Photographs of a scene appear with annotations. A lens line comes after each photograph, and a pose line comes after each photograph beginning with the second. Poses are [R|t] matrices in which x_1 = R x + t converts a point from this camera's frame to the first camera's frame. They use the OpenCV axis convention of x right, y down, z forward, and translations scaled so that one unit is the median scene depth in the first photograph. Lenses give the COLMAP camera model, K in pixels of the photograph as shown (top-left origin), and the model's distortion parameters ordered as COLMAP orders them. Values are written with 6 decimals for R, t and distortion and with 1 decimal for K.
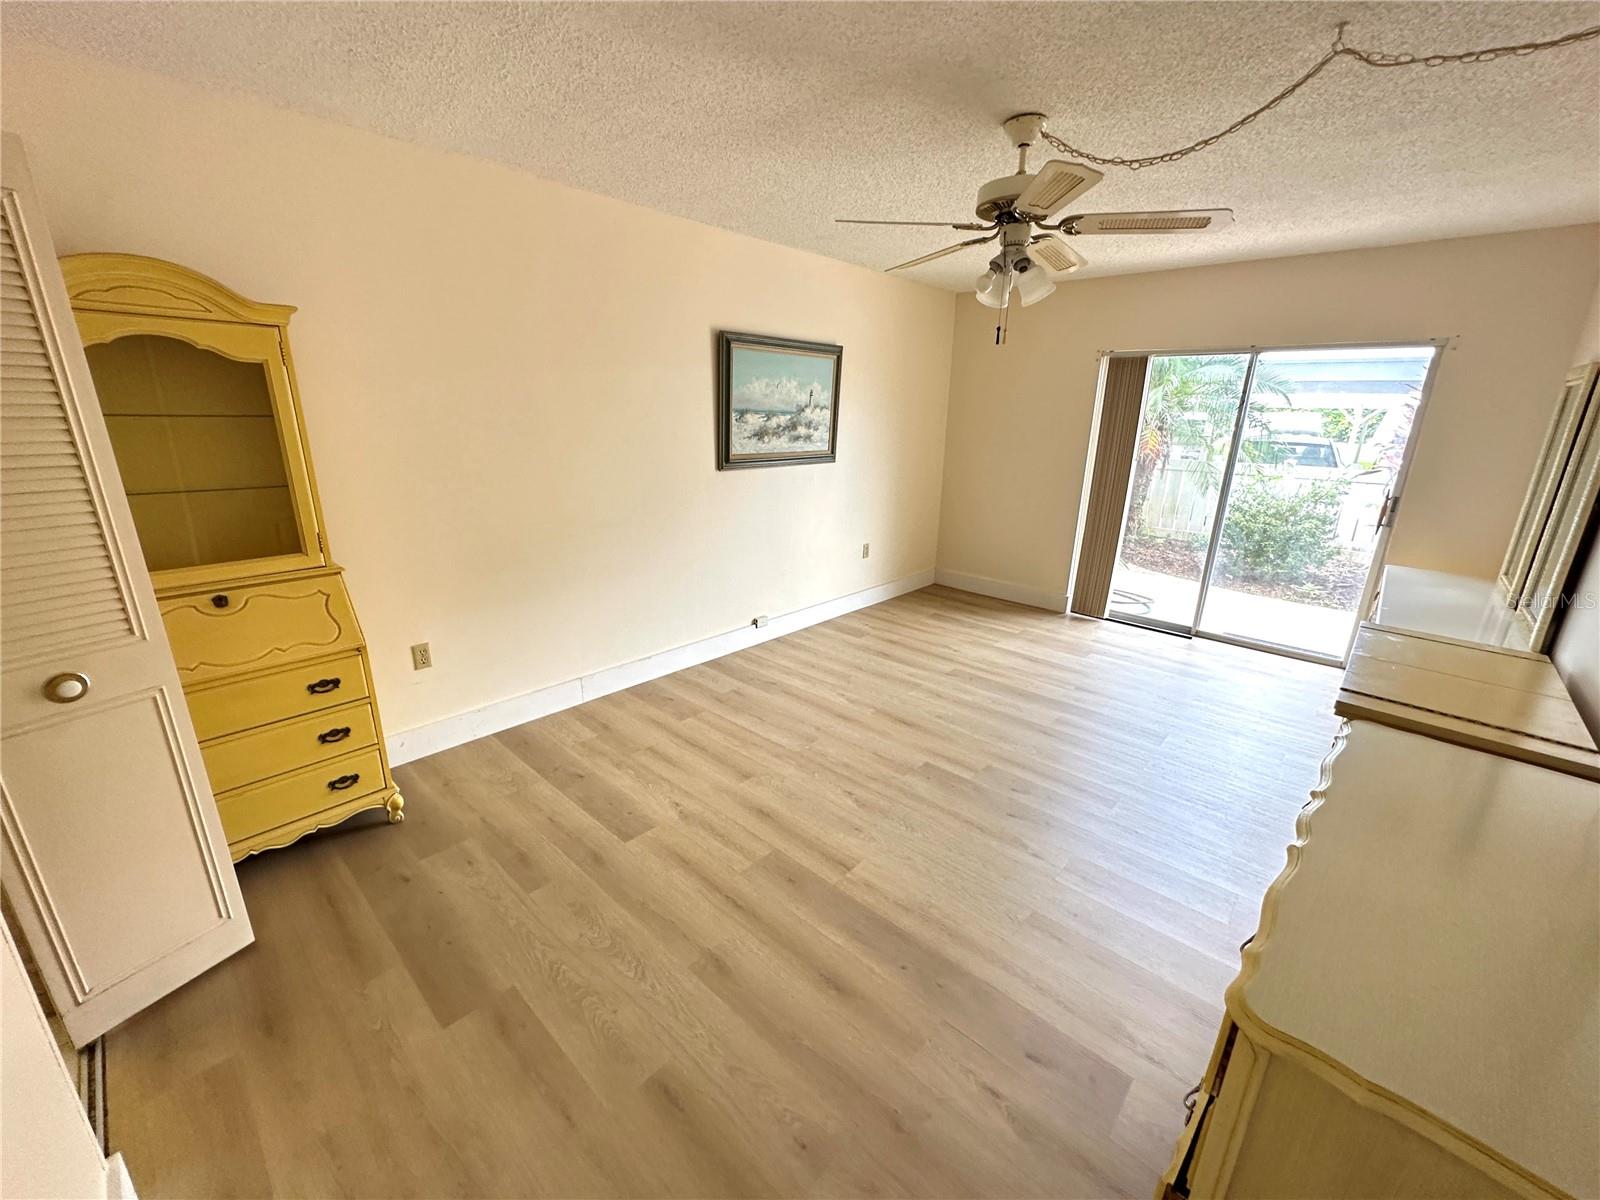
lens RADIAL K [[634.8, 0, 802.0], [0, 634.8, 599.9], [0, 0, 1]] dist [-0.001310, -0.000504]
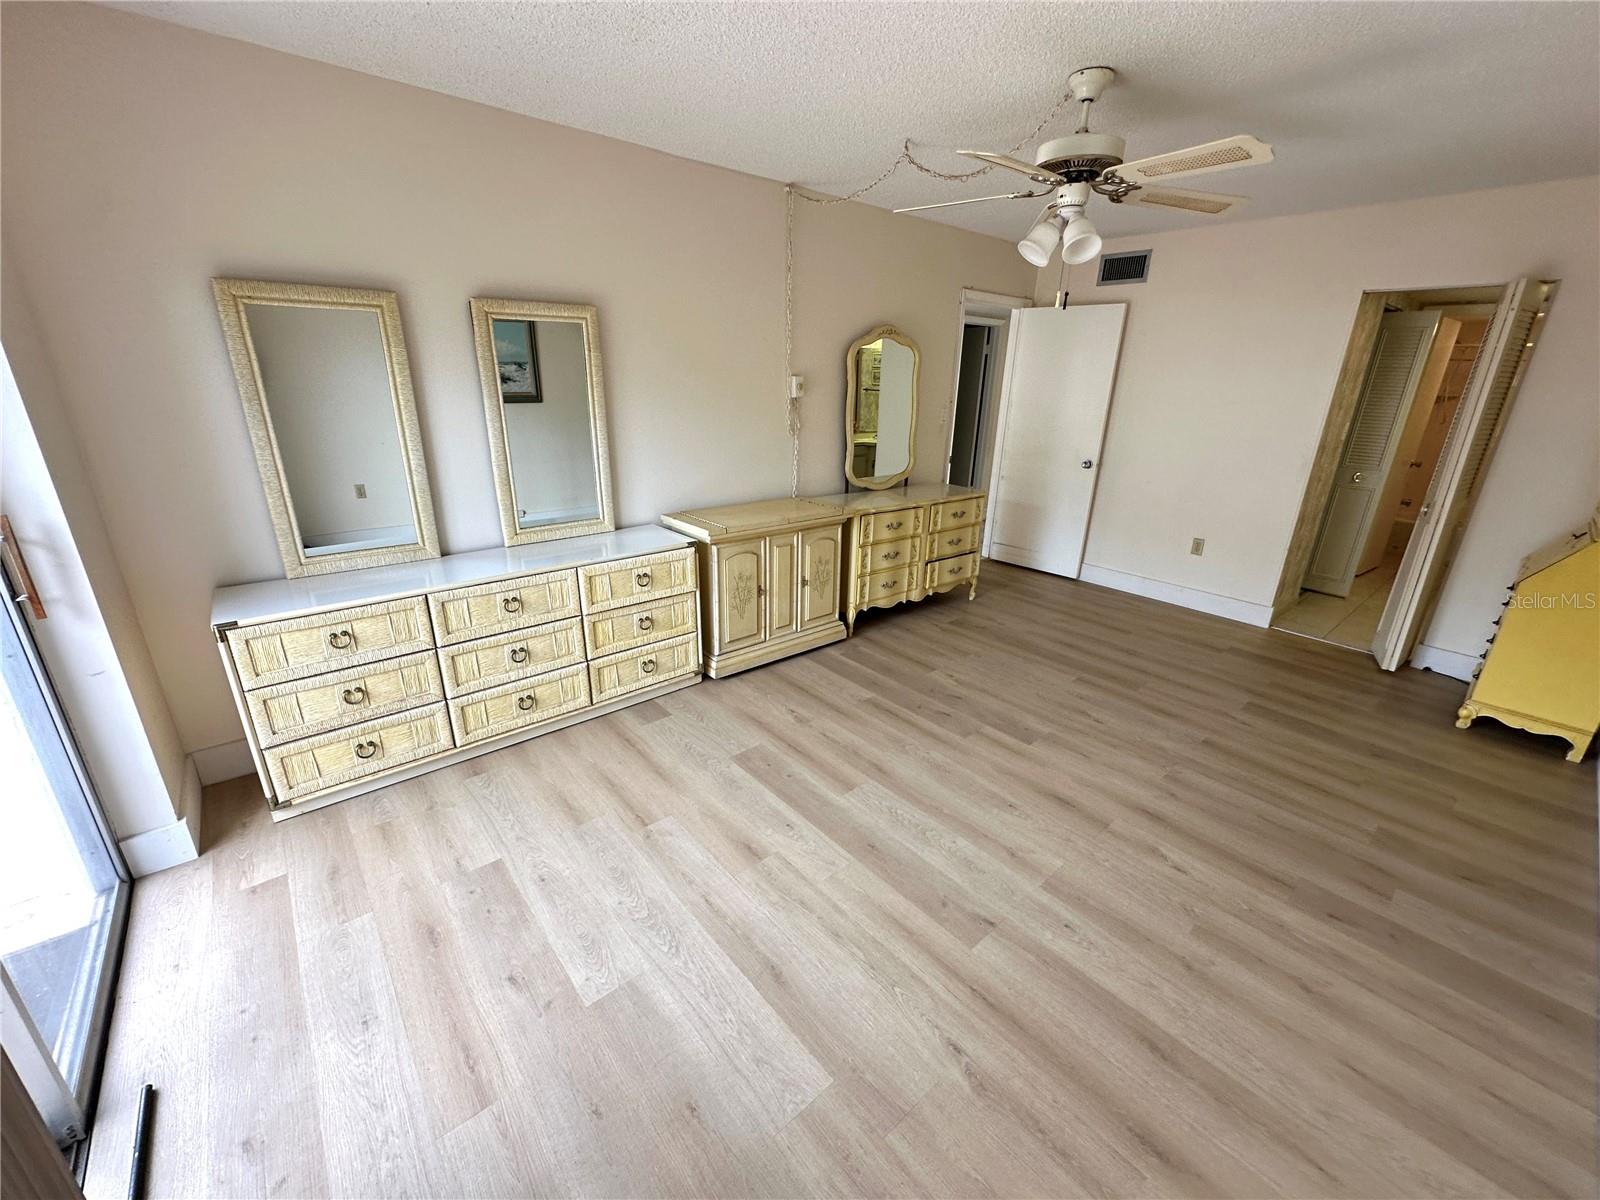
lens RADIAL K [[634.8, 0, 801.5], [0, 634.8, 597.0], [0, 0, 1]] dist [-0.001310, -0.000504]
pose [[-0.991593, -0.079588, 0.102029, 0.447834], [-0.003757, 0.805855, 0.592101, -0.487889], [-0.129345, 0.586740, -0.799379, 1.644522]]
